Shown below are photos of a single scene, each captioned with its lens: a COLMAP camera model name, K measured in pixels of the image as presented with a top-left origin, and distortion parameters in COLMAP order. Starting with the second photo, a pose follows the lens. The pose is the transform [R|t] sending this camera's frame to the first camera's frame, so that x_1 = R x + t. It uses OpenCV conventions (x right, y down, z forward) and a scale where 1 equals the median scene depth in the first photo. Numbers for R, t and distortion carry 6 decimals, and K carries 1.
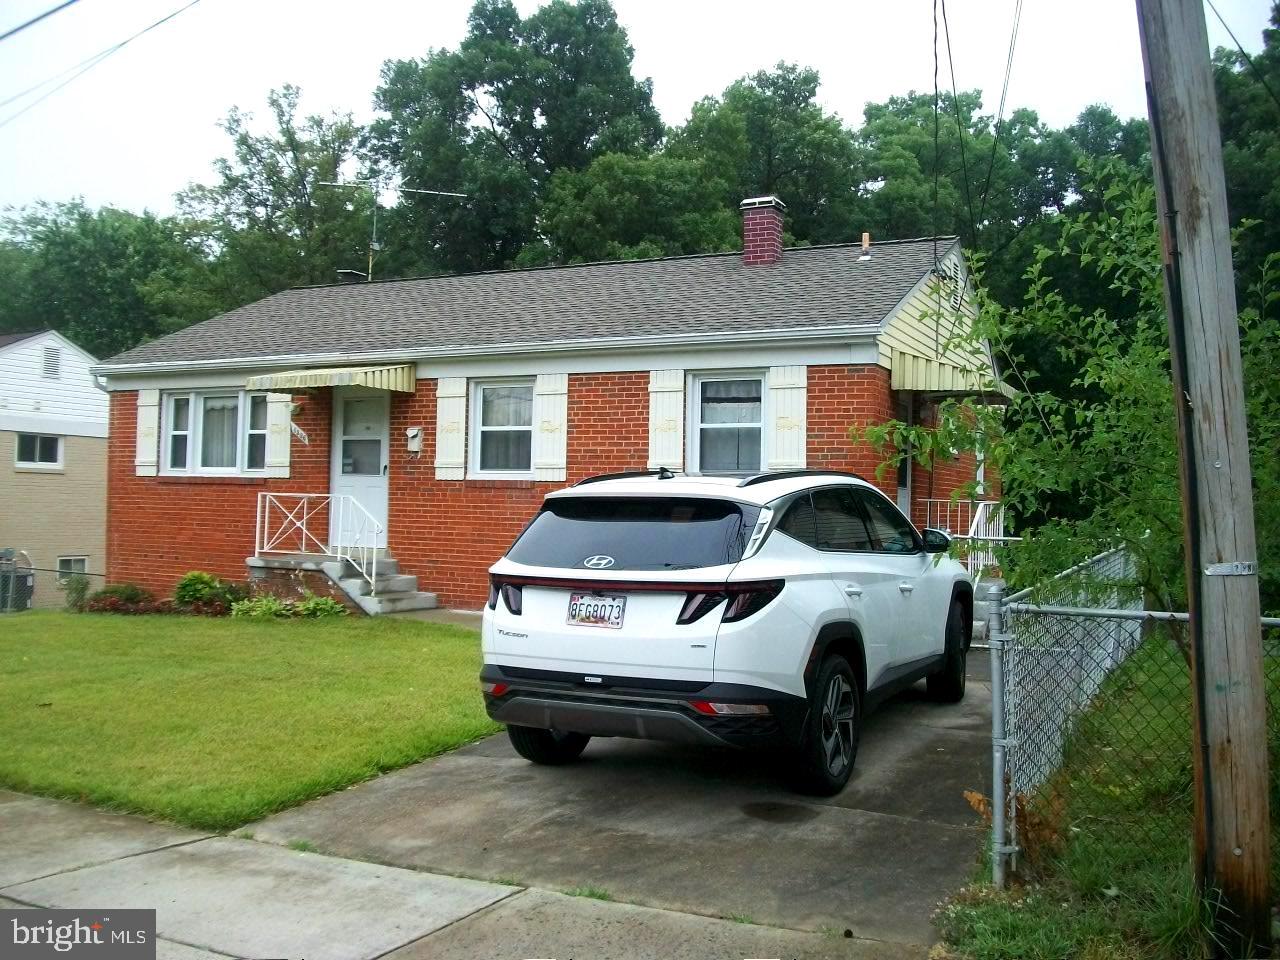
lens RADIAL K [[1201.7, 0, 634.1], [0, 1201.7, 484.0], [0, 0, 1]] dist [-0.116650, 0.000000]
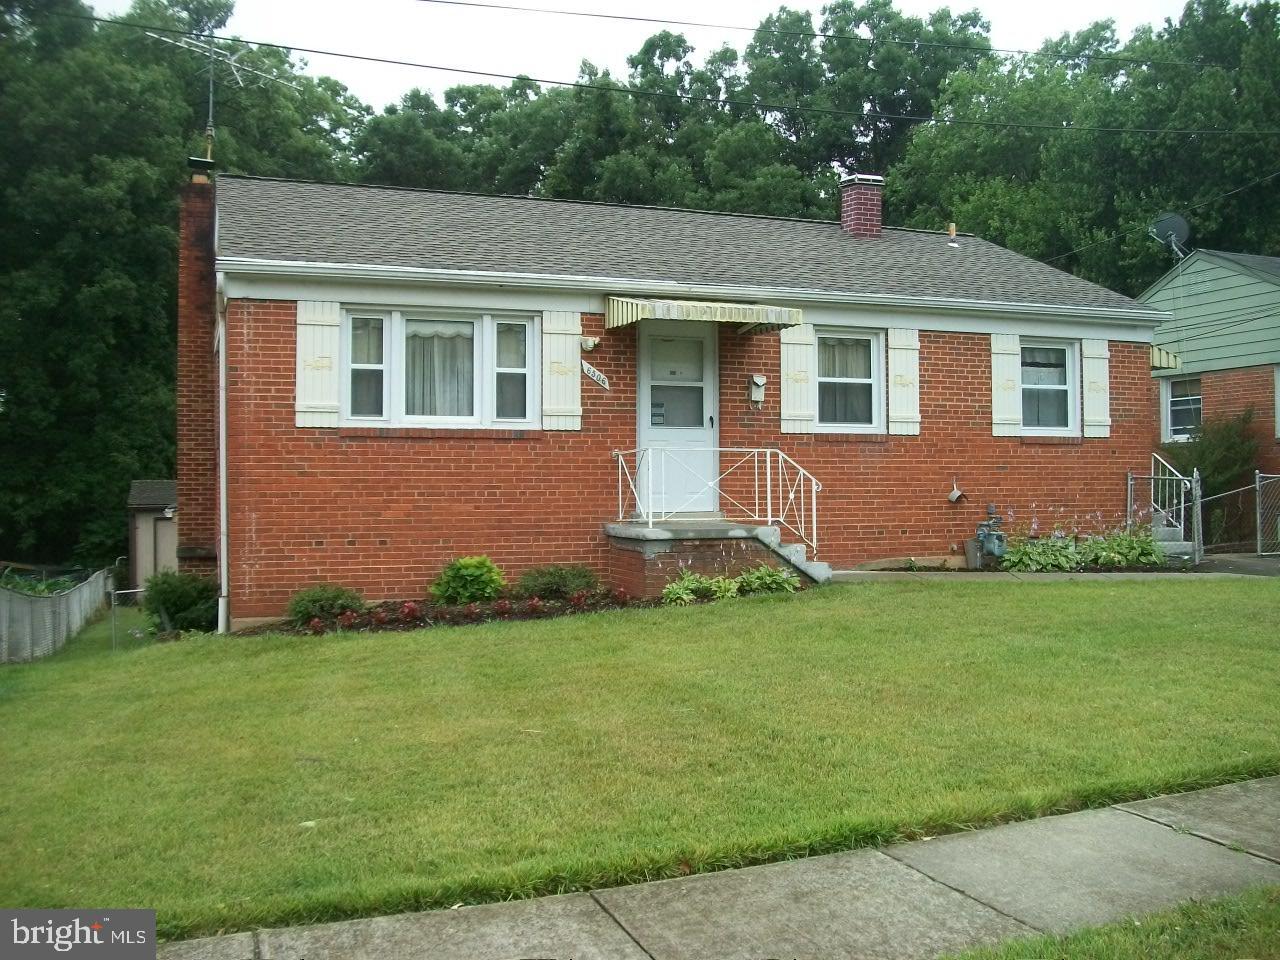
lens RADIAL K [[1201.7, 0, 635.6], [0, 1201.7, 475.5], [0, 0, 1]] dist [-0.116650, 0.000000]
pose [[0.695697, -0.018417, 0.718100, -0.876730], [0.005676, 0.999781, 0.020142, 0.009533], [-0.718313, -0.009937, 0.695649, 0.429032]]
